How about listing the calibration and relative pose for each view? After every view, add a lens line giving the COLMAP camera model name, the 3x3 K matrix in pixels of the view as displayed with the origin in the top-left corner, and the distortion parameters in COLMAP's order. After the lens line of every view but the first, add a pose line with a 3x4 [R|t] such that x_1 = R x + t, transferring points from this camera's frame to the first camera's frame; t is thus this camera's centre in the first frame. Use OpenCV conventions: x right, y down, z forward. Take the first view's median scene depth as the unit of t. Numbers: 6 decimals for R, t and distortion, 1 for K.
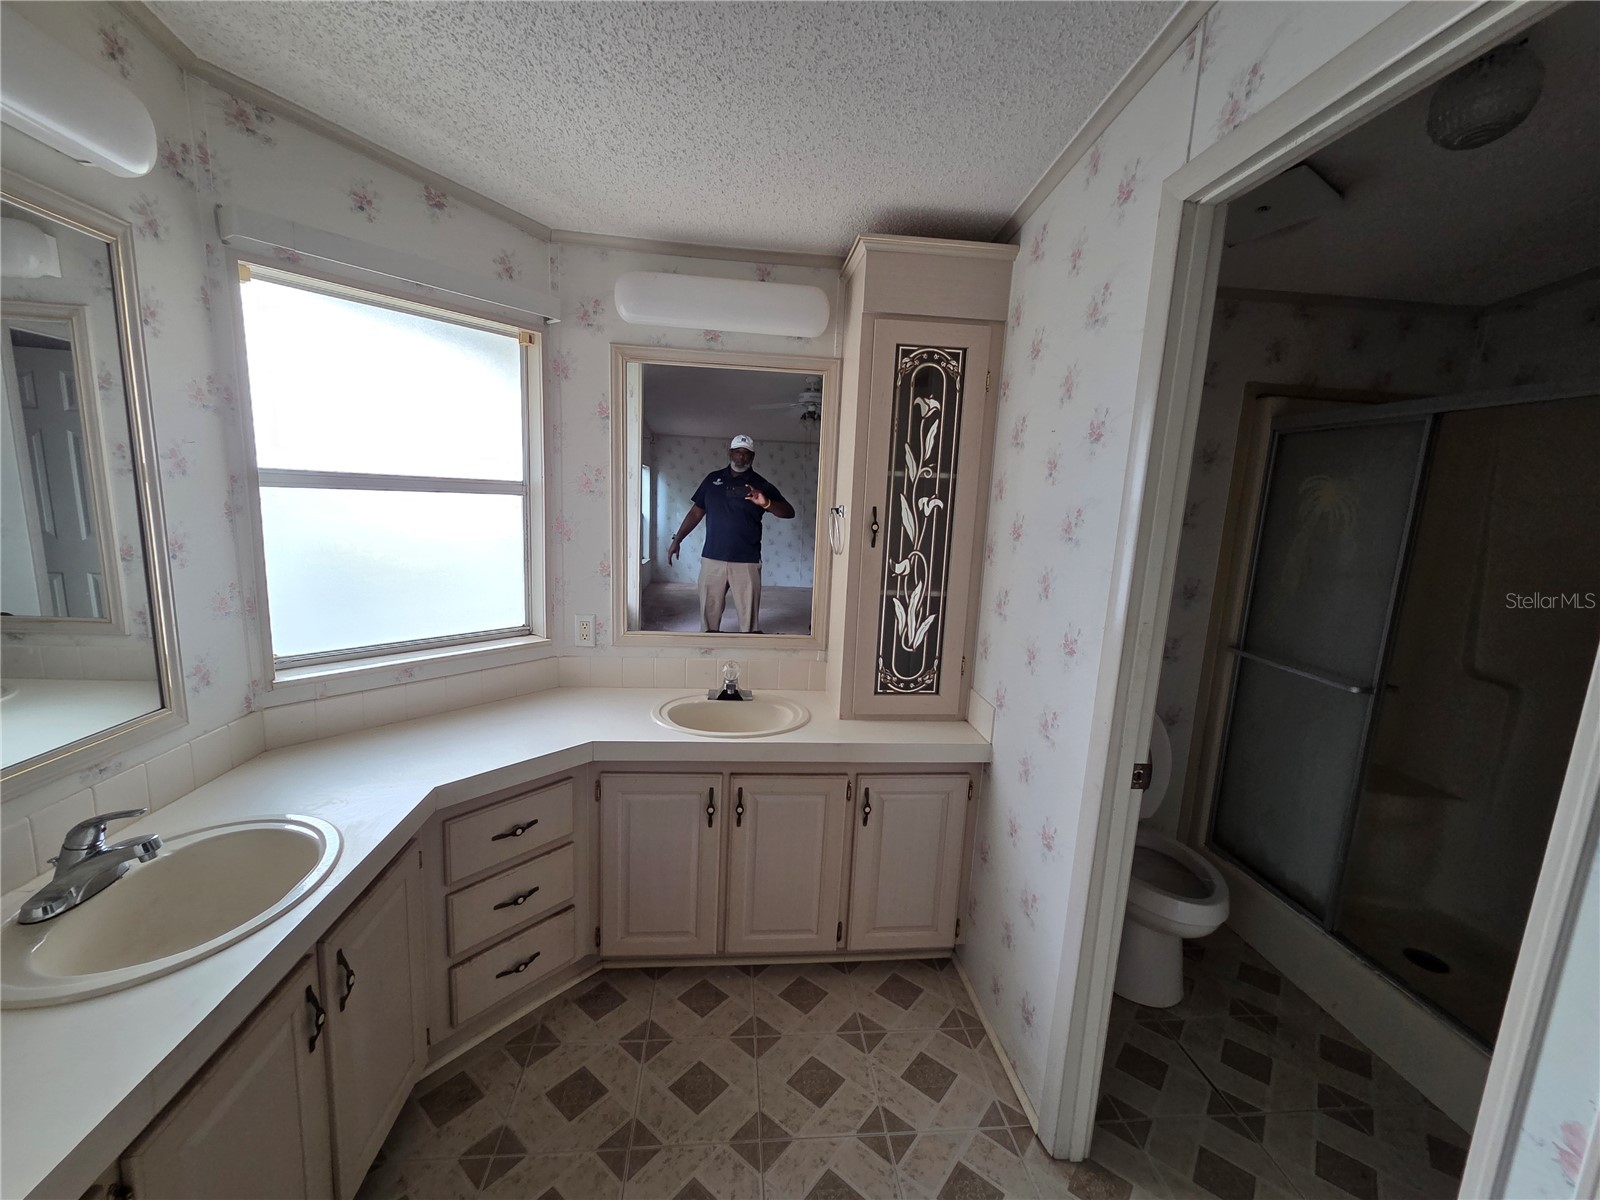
lens RADIAL K [[658.1, 0, 793.6], [0, 658.1, 602.9], [0, 0, 1]] dist [0.000936, 0.000173]
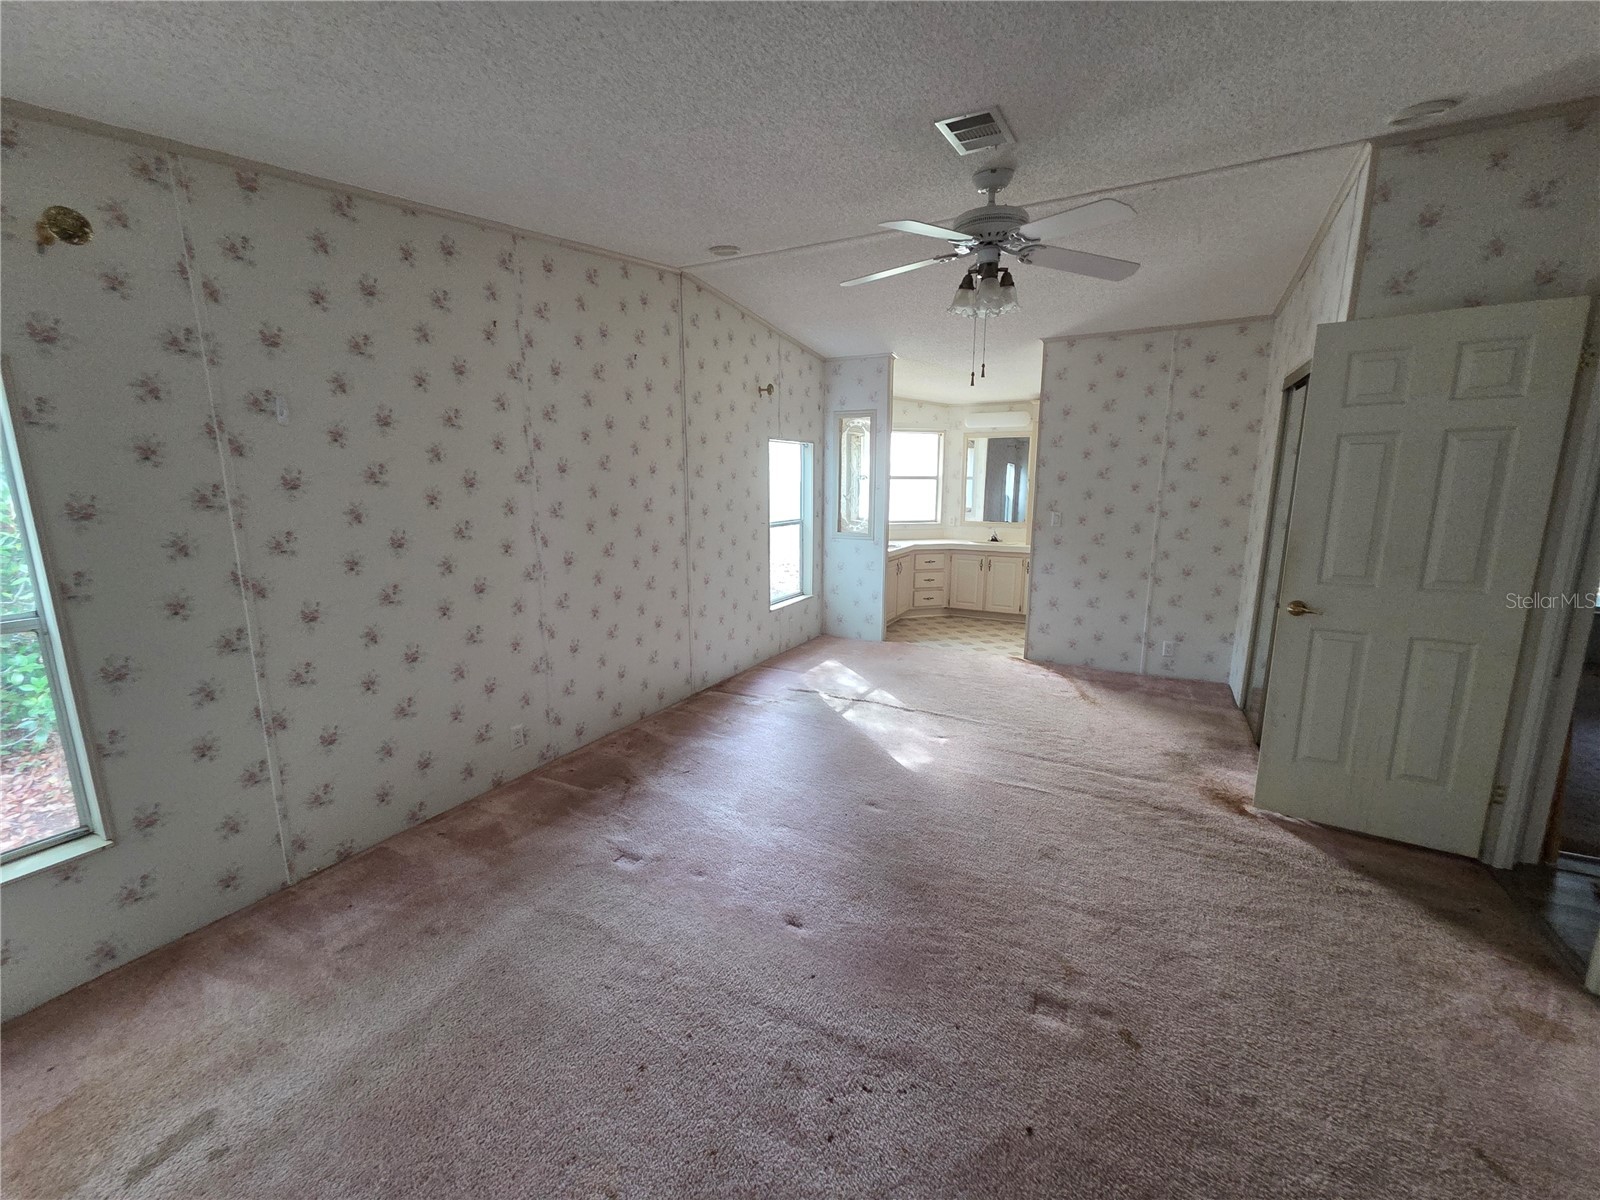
lens RADIAL K [[658.1, 0, 793.6], [0, 658.1, 602.9], [0, 0, 1]] dist [0.000936, 0.000173]
pose [[0.837188, 0.062955, -0.543280, 0.935055], [-0.055292, 0.998006, 0.030444, 0.441886], [0.544113, 0.004552, 0.839000, -2.441880]]
